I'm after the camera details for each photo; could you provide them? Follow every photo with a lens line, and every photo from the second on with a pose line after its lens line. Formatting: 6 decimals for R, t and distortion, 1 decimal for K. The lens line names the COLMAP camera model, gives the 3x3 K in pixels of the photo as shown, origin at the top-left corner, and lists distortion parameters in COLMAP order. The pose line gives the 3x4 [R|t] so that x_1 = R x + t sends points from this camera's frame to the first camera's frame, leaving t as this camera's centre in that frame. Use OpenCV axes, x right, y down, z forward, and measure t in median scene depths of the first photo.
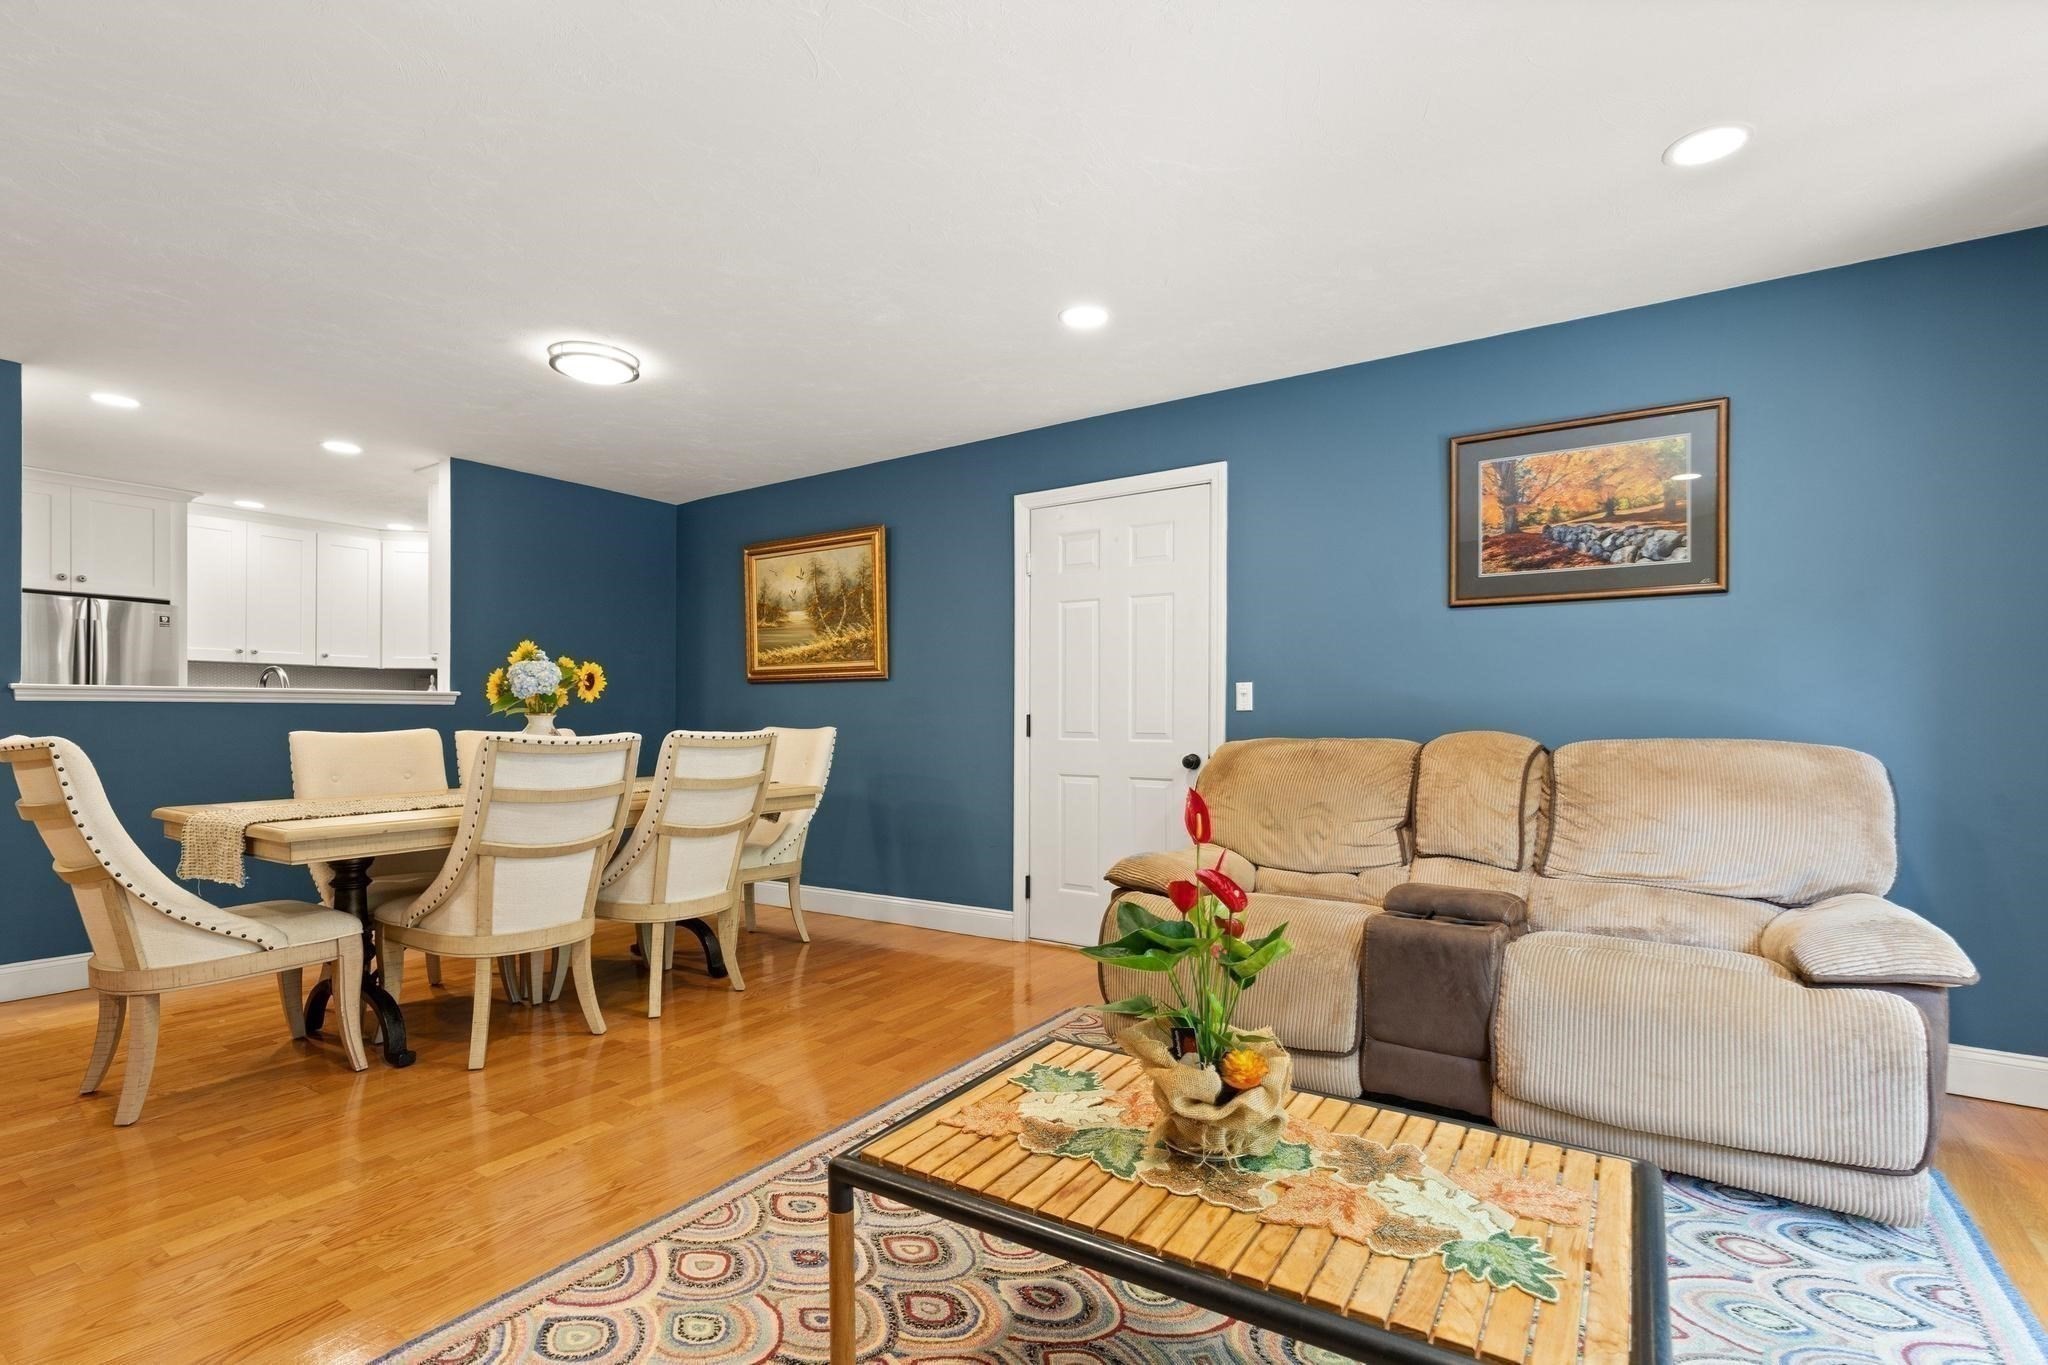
lens RADIAL K [[924.0, 0, 1021.8], [0, 924.0, 720.0], [0, 0, 1]] dist [-0.001000, 0.000628]
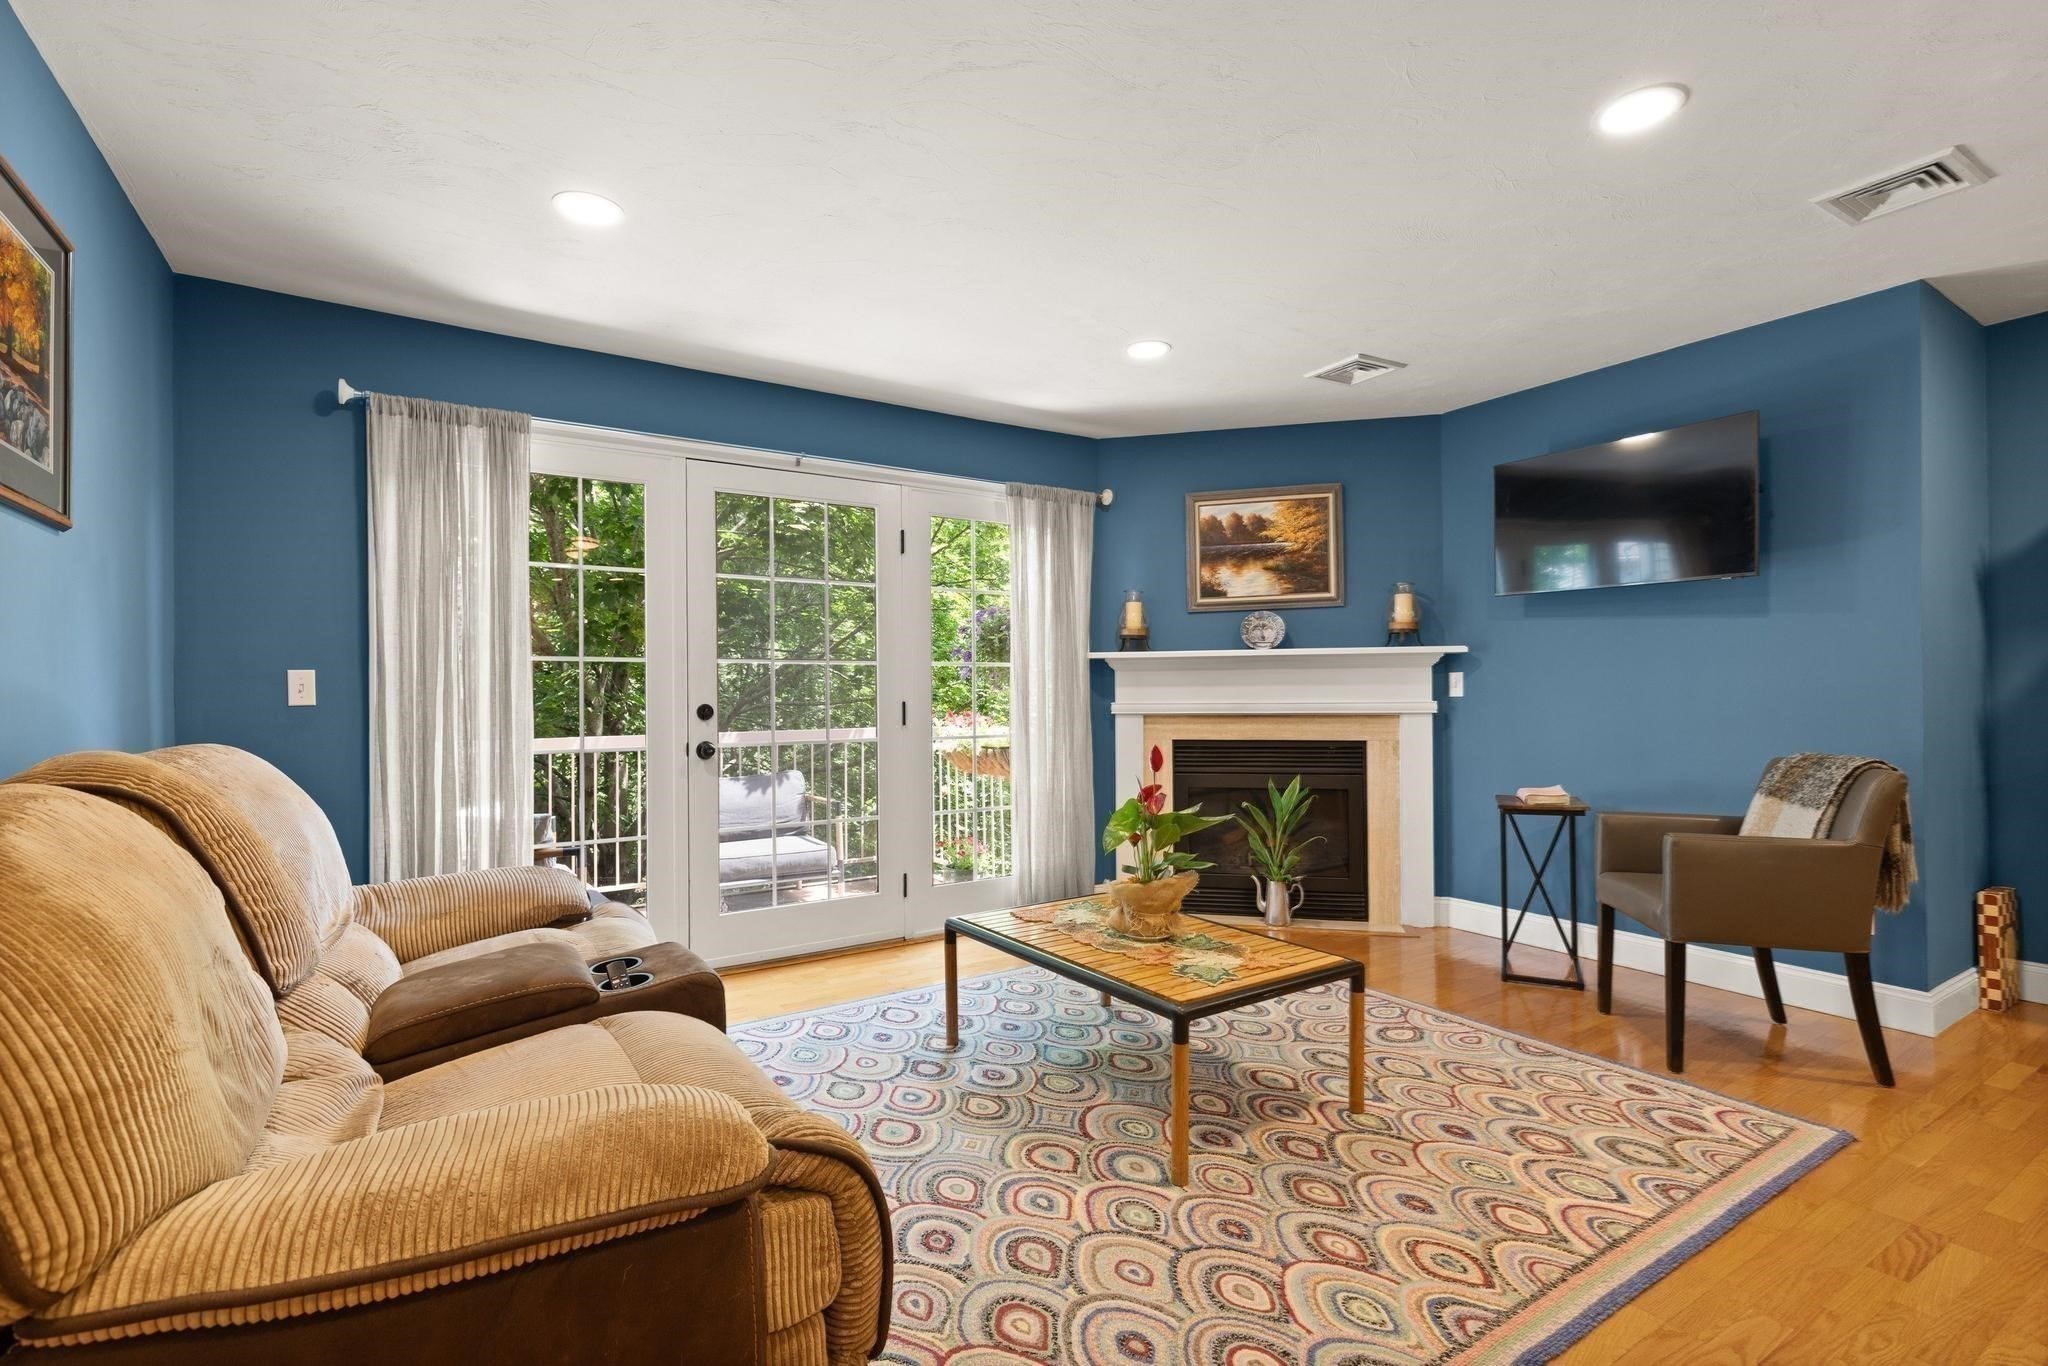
lens RADIAL K [[943.7, 0, 1016.0], [0, 943.7, 678.1], [0, 0, 1]] dist [0.011198, -0.000128]
pose [[-0.913515, 0.013121, 0.406593, -0.096237], [0.008638, 0.999880, -0.012859, -0.010858], [-0.406713, -0.008234, -0.913519, 0.815481]]
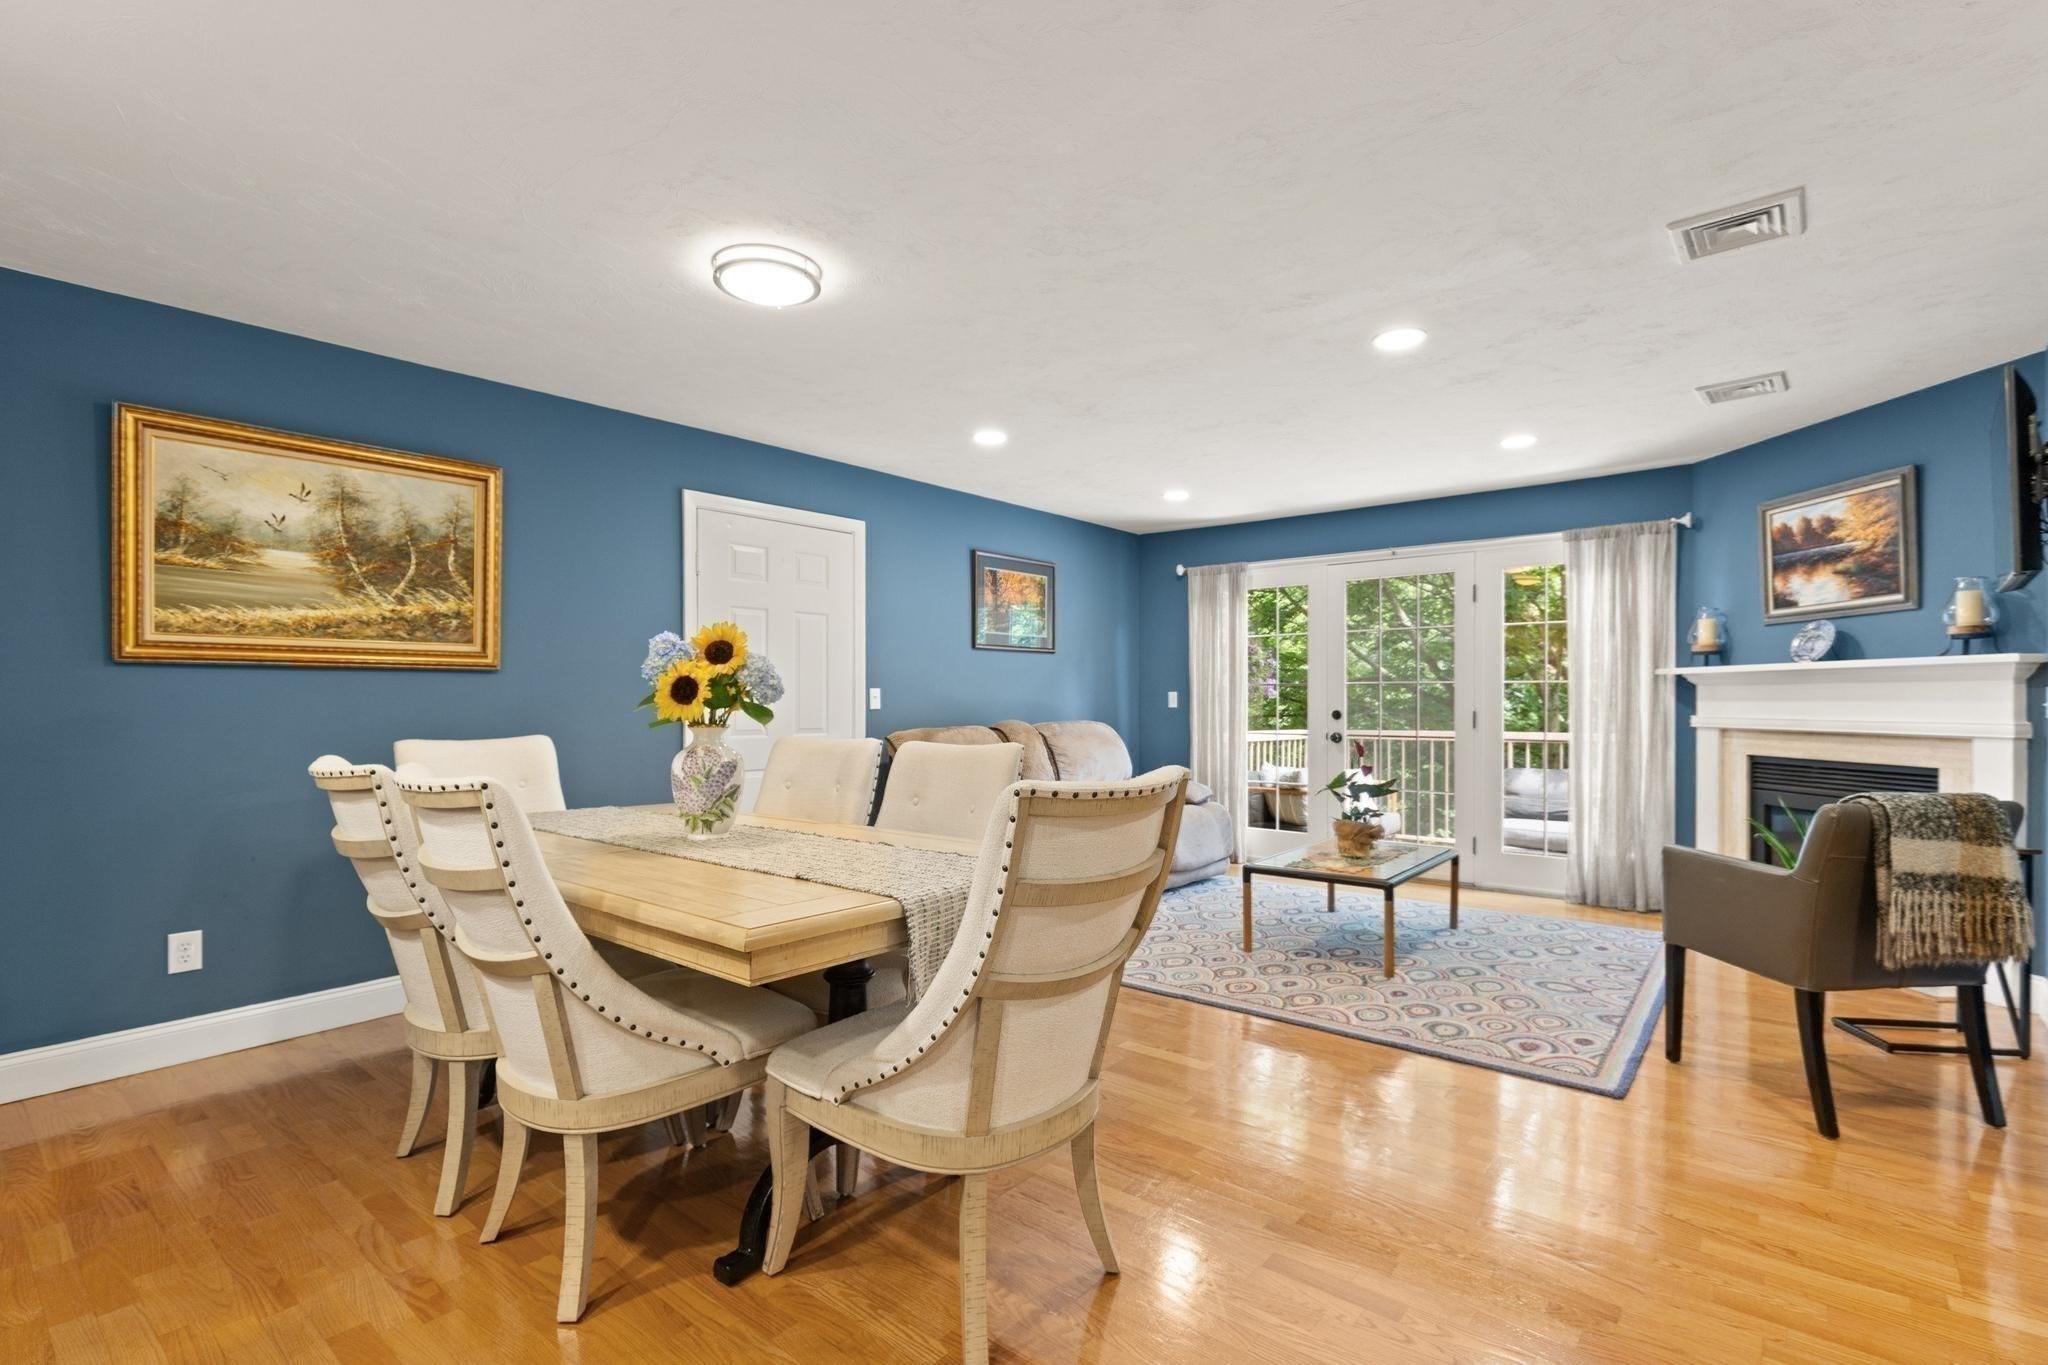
lens RADIAL K [[952.4, 0, 1024.4], [0, 952.4, 694.1], [0, 0, 1]] dist [0.000323, -0.000347]
pose [[0.122905, 0.004119, 0.992410, -0.881690], [0.005259, 0.999975, -0.004802, -0.019429], [-0.992405, 0.005810, 0.122880, 0.483383]]
